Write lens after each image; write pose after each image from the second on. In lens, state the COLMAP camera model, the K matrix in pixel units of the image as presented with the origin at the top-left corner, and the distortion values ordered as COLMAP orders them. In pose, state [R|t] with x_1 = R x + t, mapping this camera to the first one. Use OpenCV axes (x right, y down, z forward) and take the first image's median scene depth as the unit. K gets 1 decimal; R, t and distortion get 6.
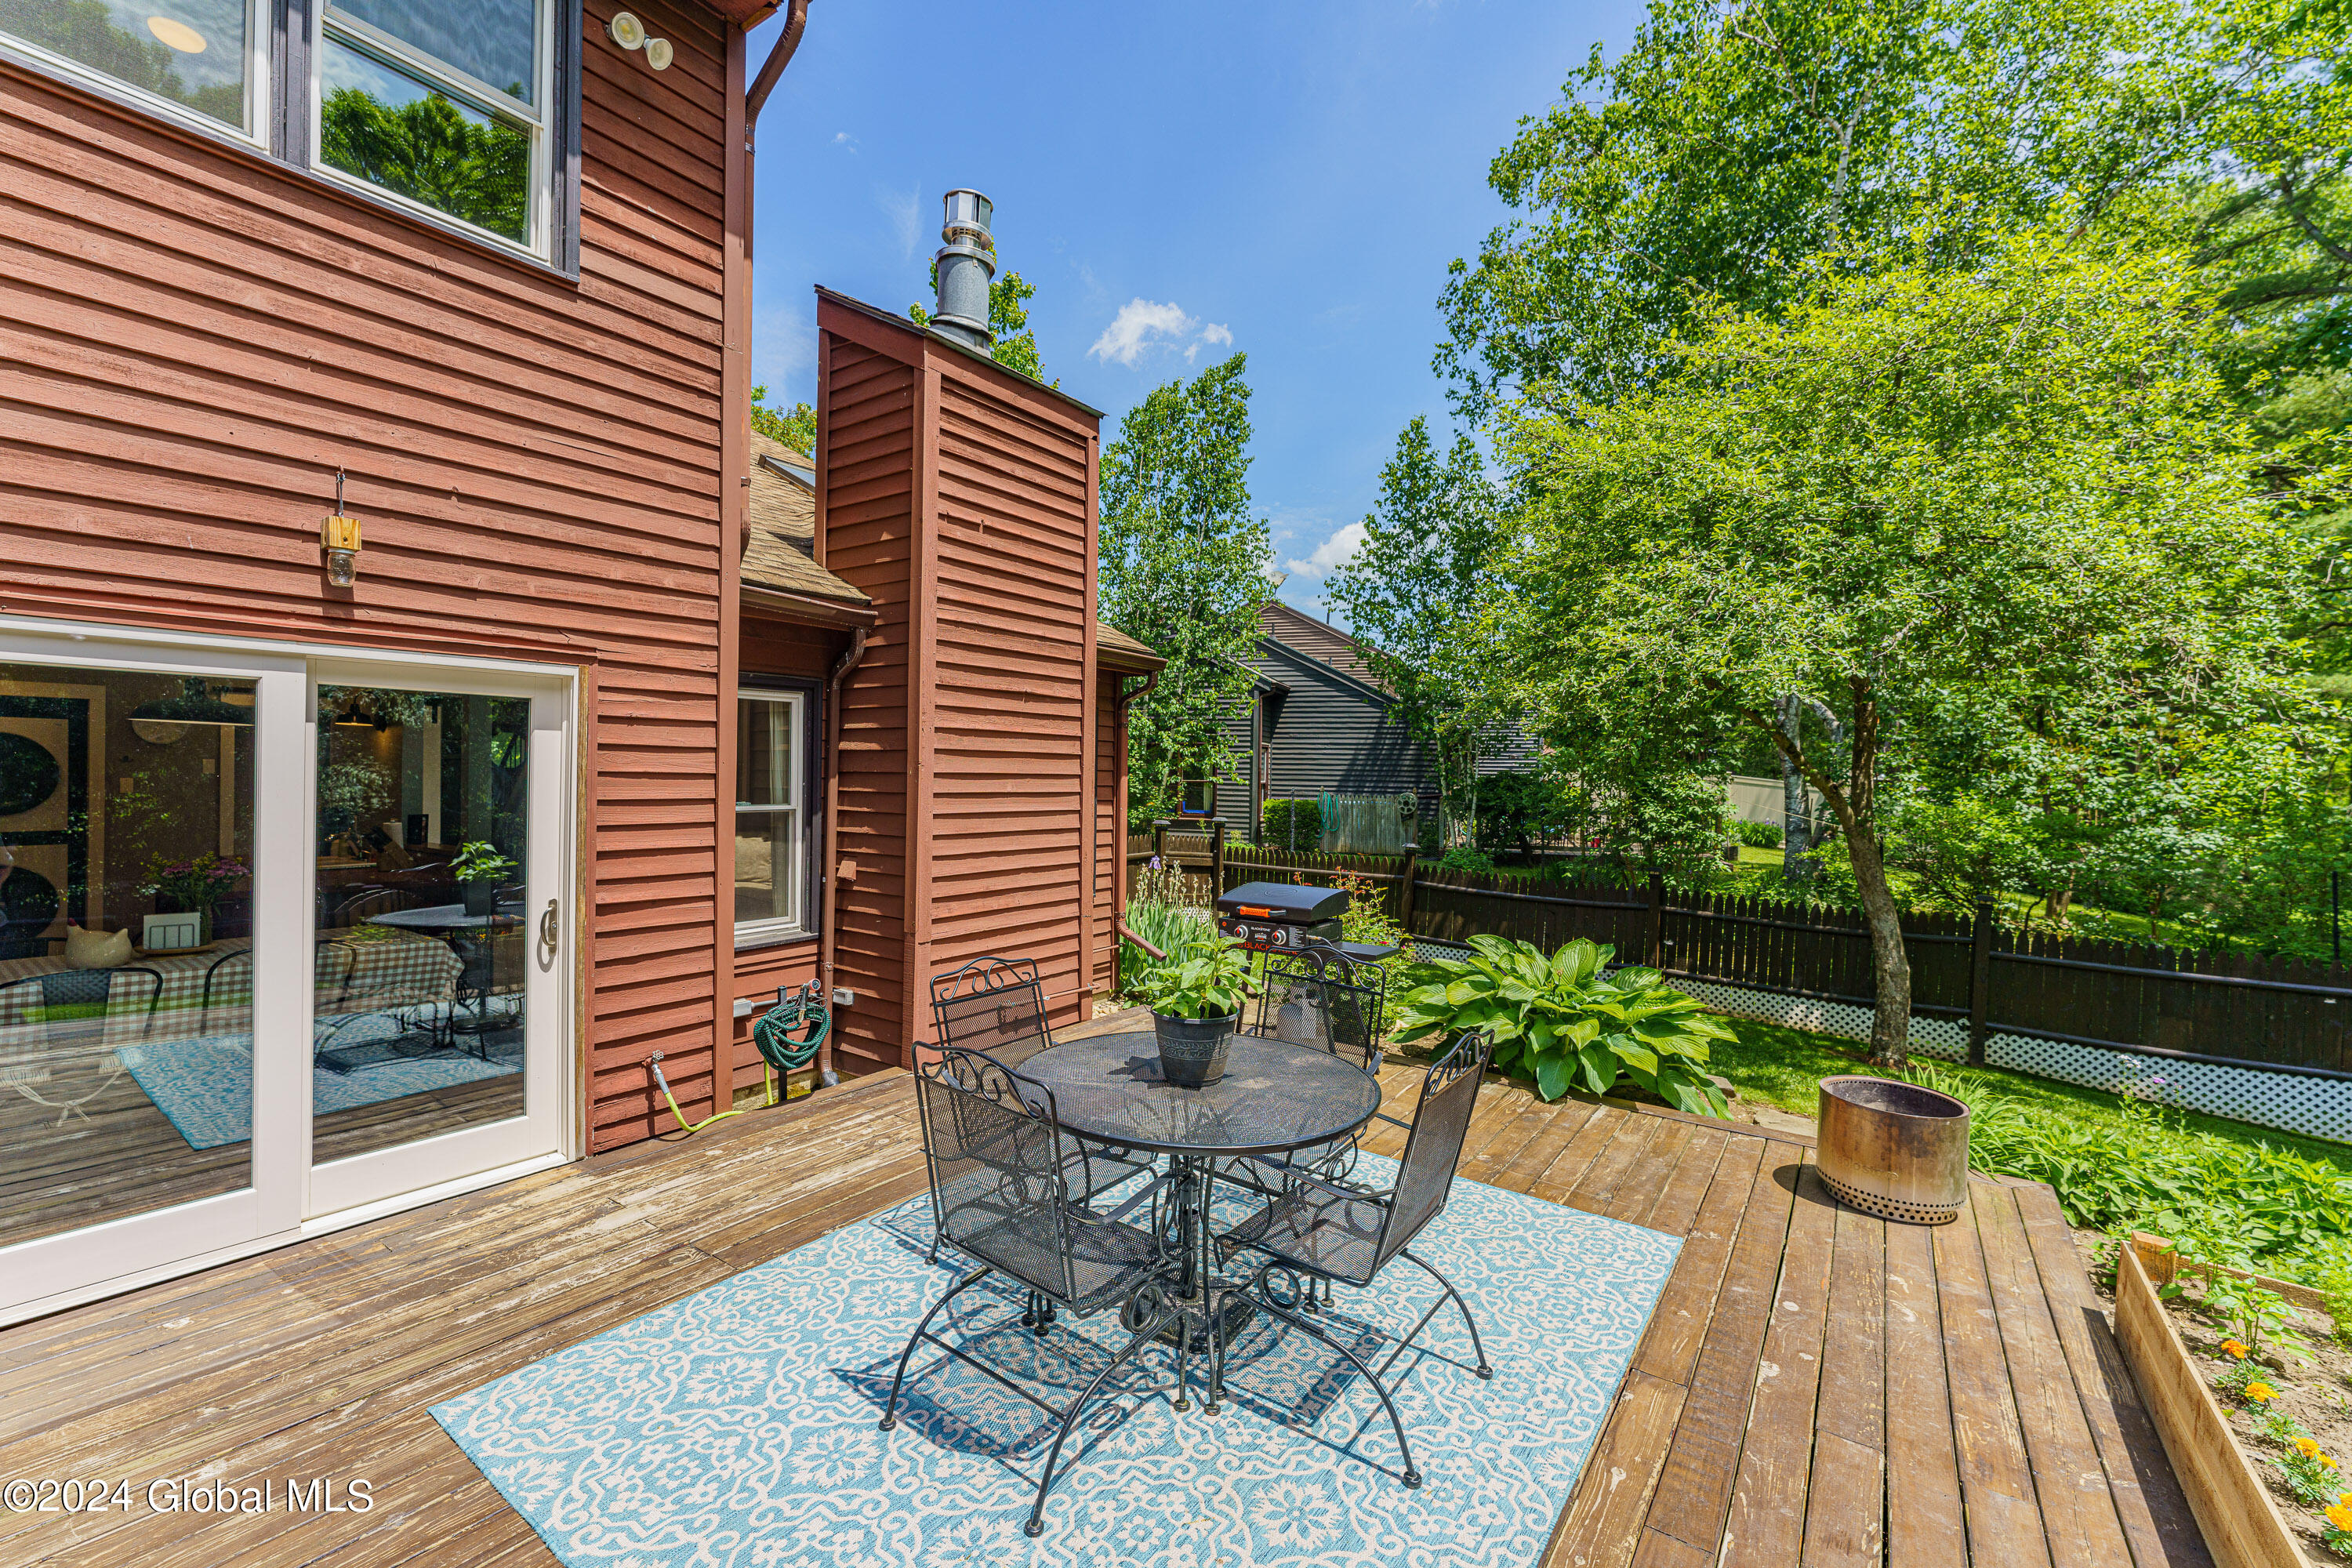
lens RADIAL K [[986.4, 0, 1182.7], [0, 986.4, 781.2], [0, 0, 1]] dist [-0.000740, -0.000031]
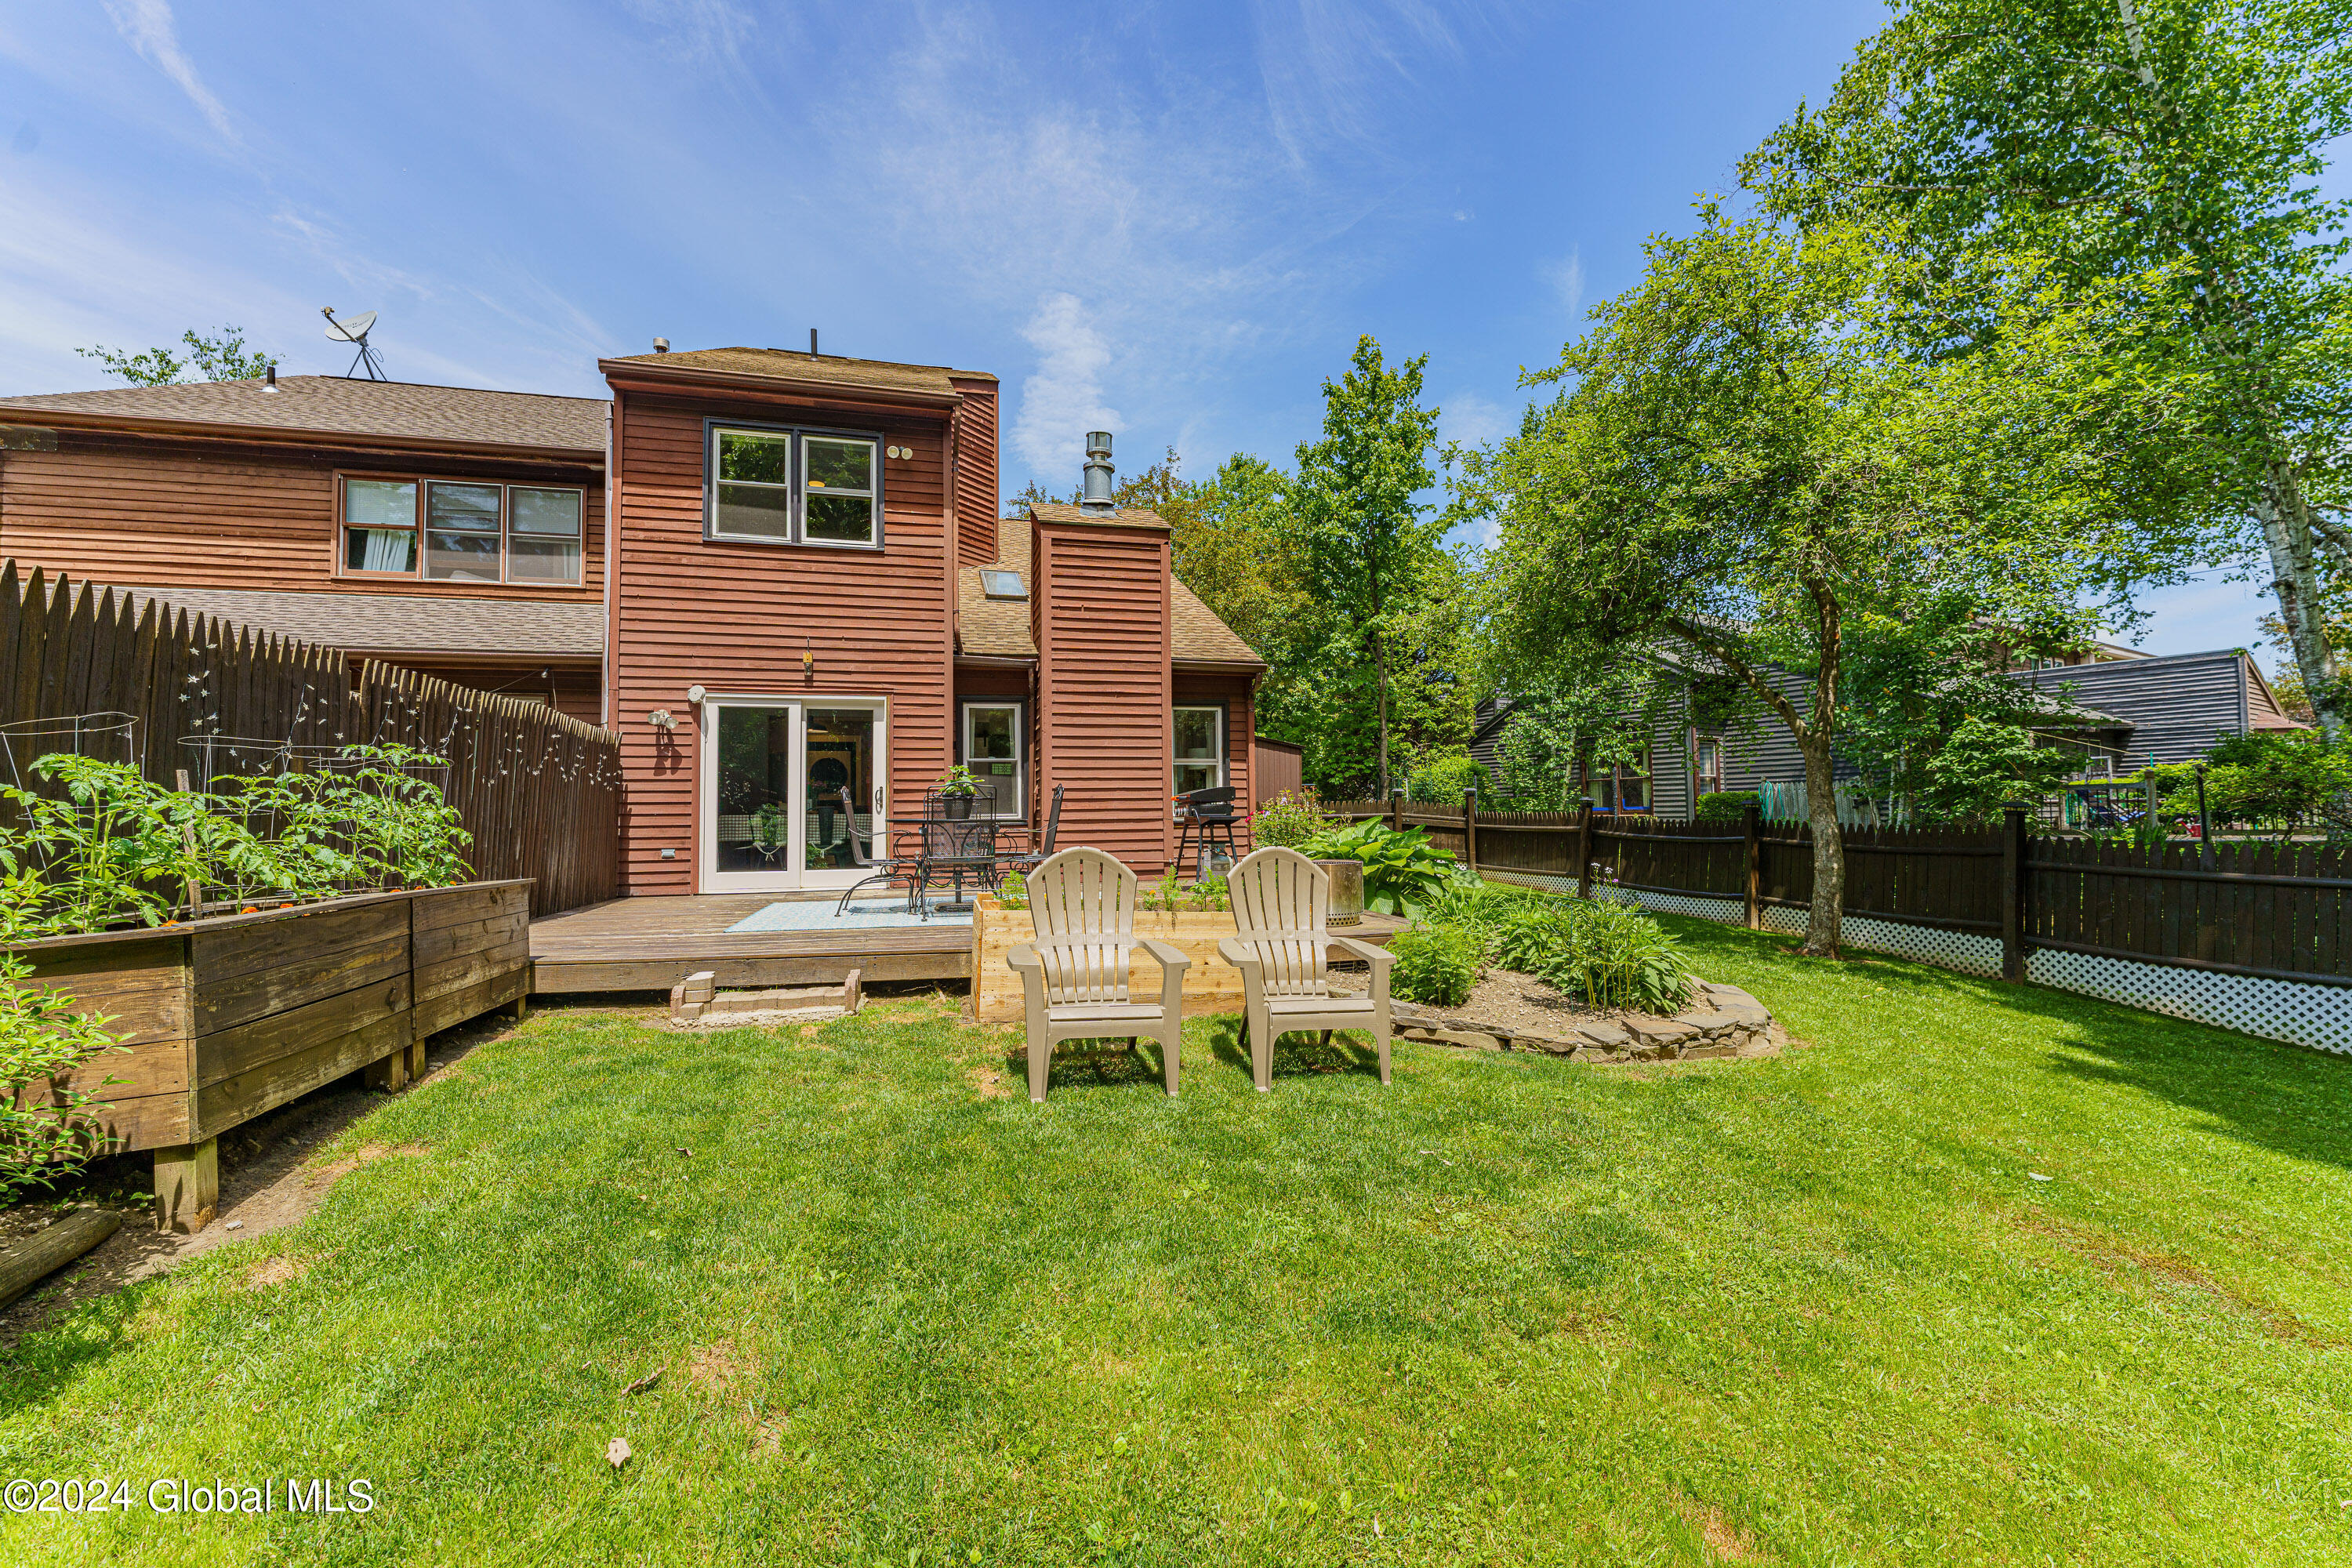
lens RADIAL K [[967.5, 0, 1176.0], [0, 967.5, 784.0], [0, 0, 1]] dist [0.000014, -0.000045]
pose [[0.757934, -0.052162, -0.650242, 1.462956], [0.019744, 0.998176, -0.057059, 0.249619], [0.652032, 0.030408, 0.757581, -0.382361]]
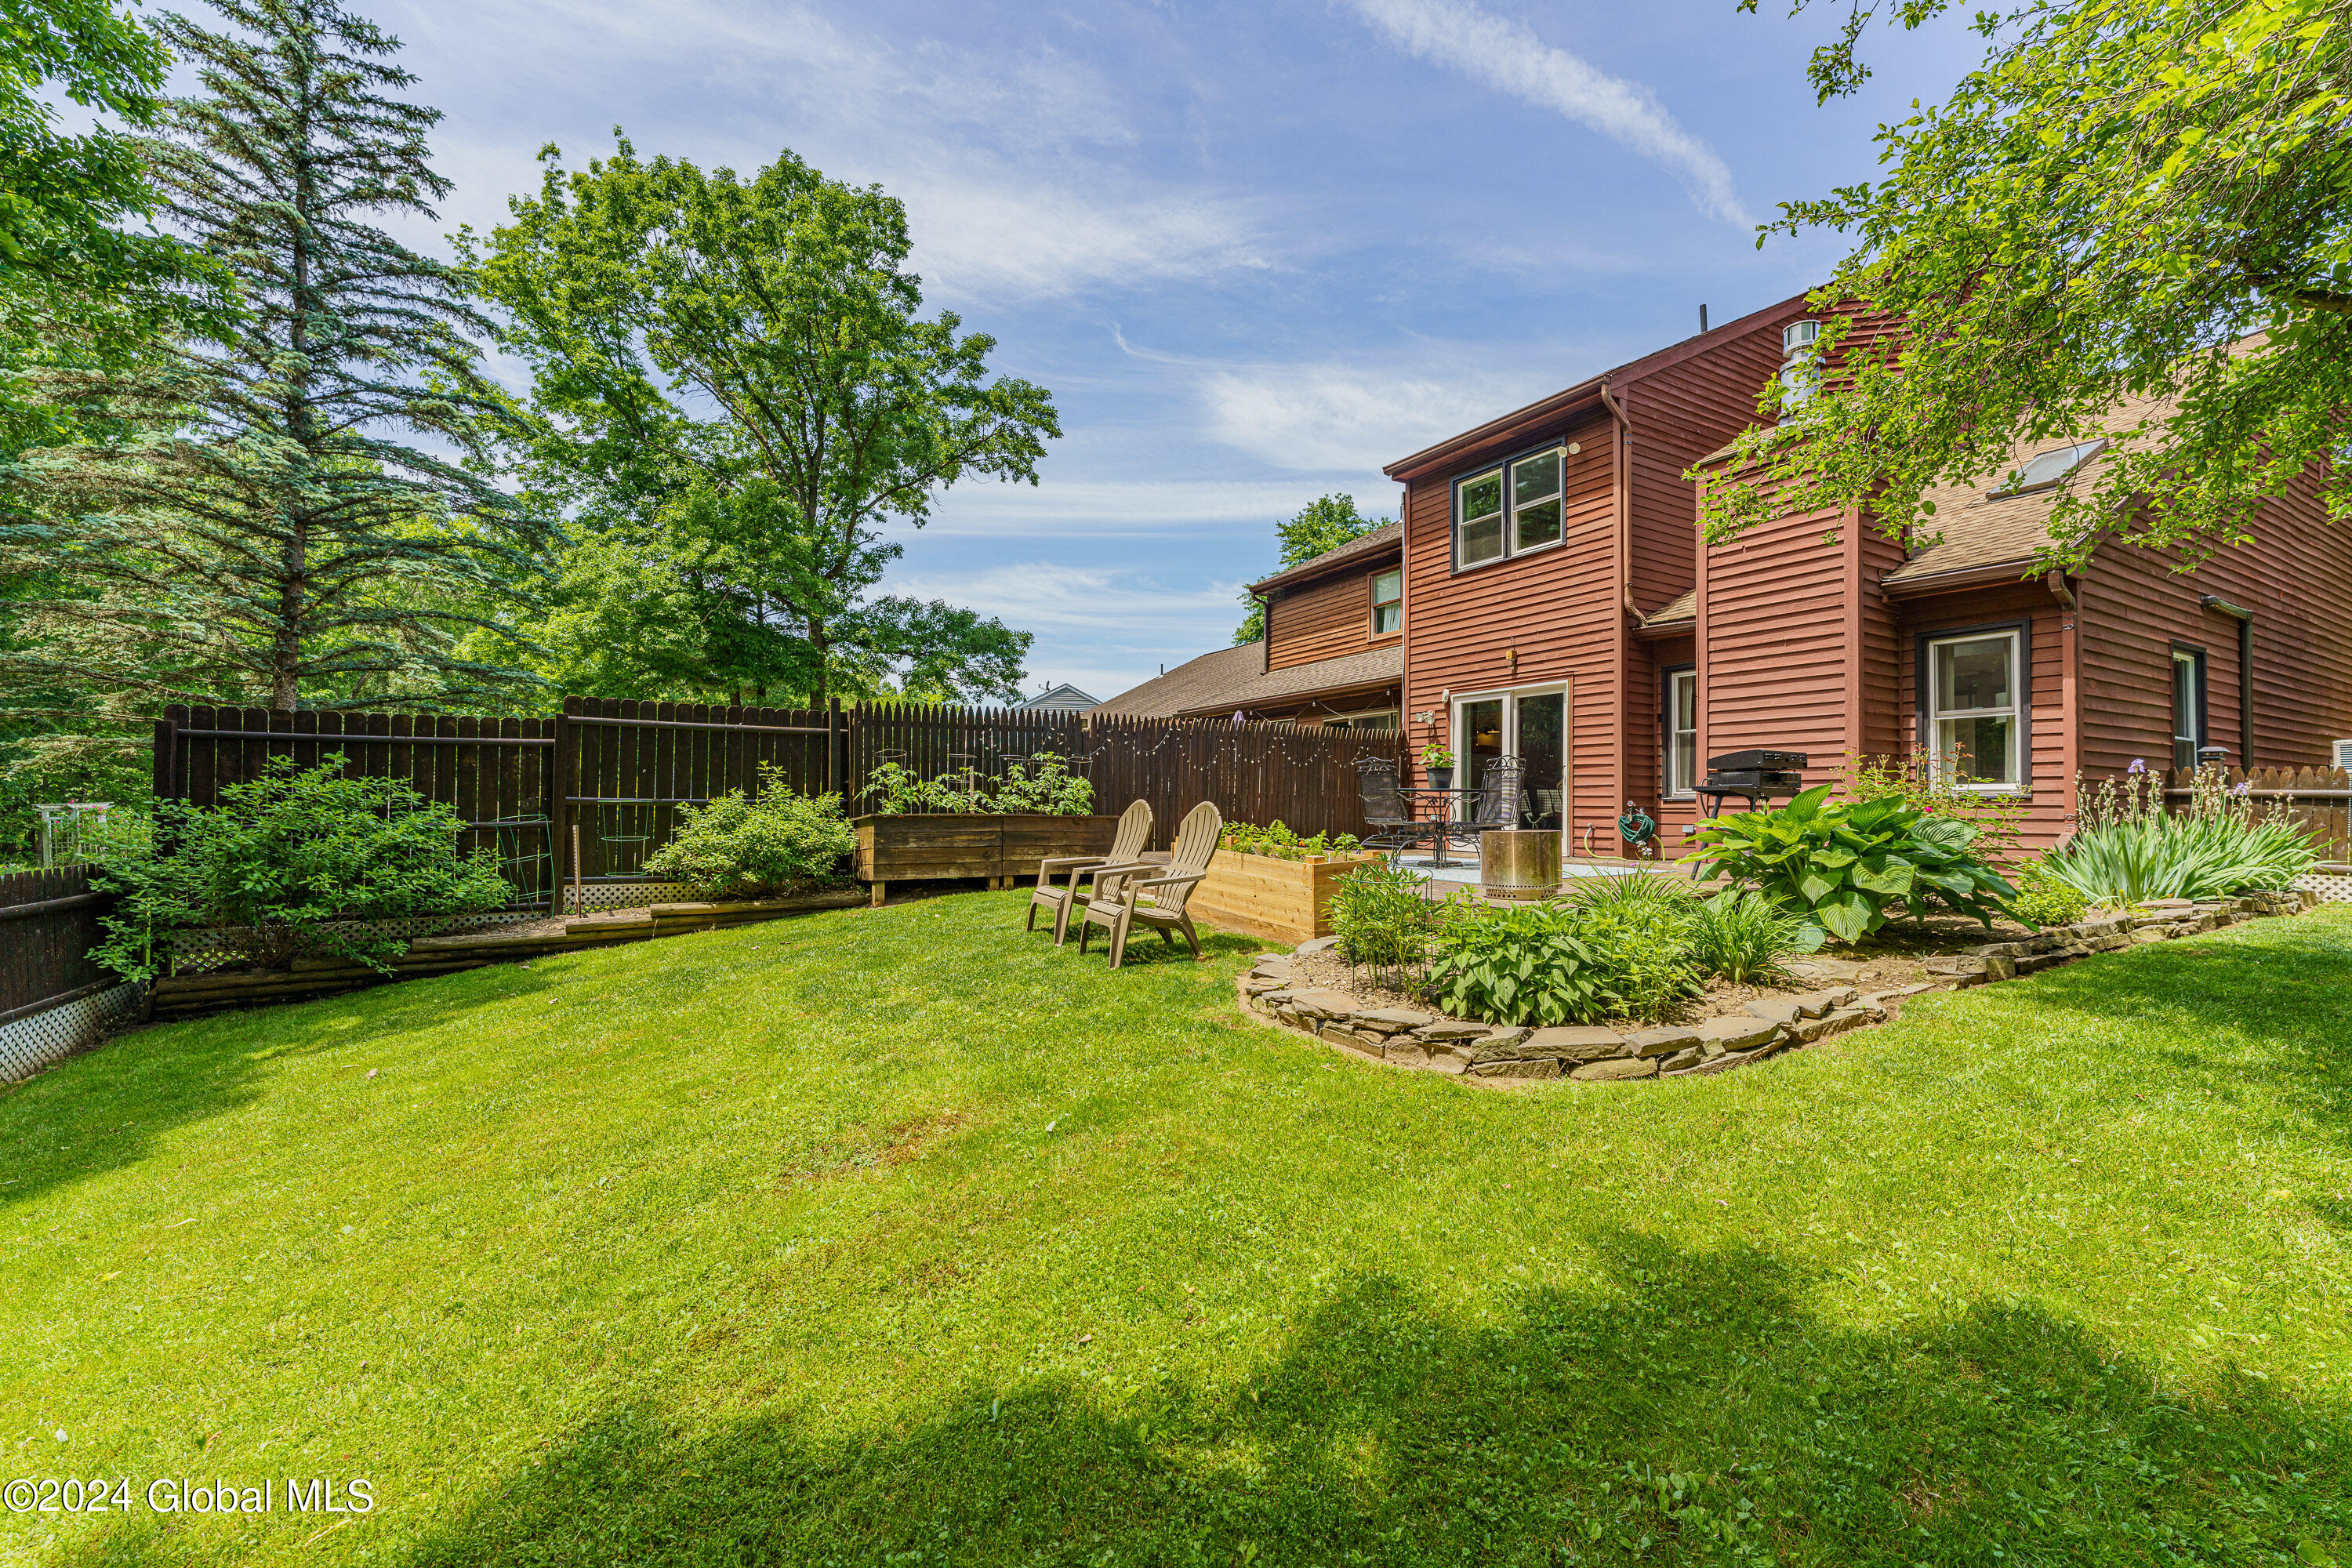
lens RADIAL K [[967.5, 0, 1176.0], [0, 967.5, 784.0], [0, 0, 1]] dist [0.000014, -0.000045]
pose [[-0.415192, -0.045991, -0.908570, 2.129326], [-0.025731, 0.998915, -0.038806, 0.289709], [0.909370, 0.007267, -0.415925, 1.038167]]
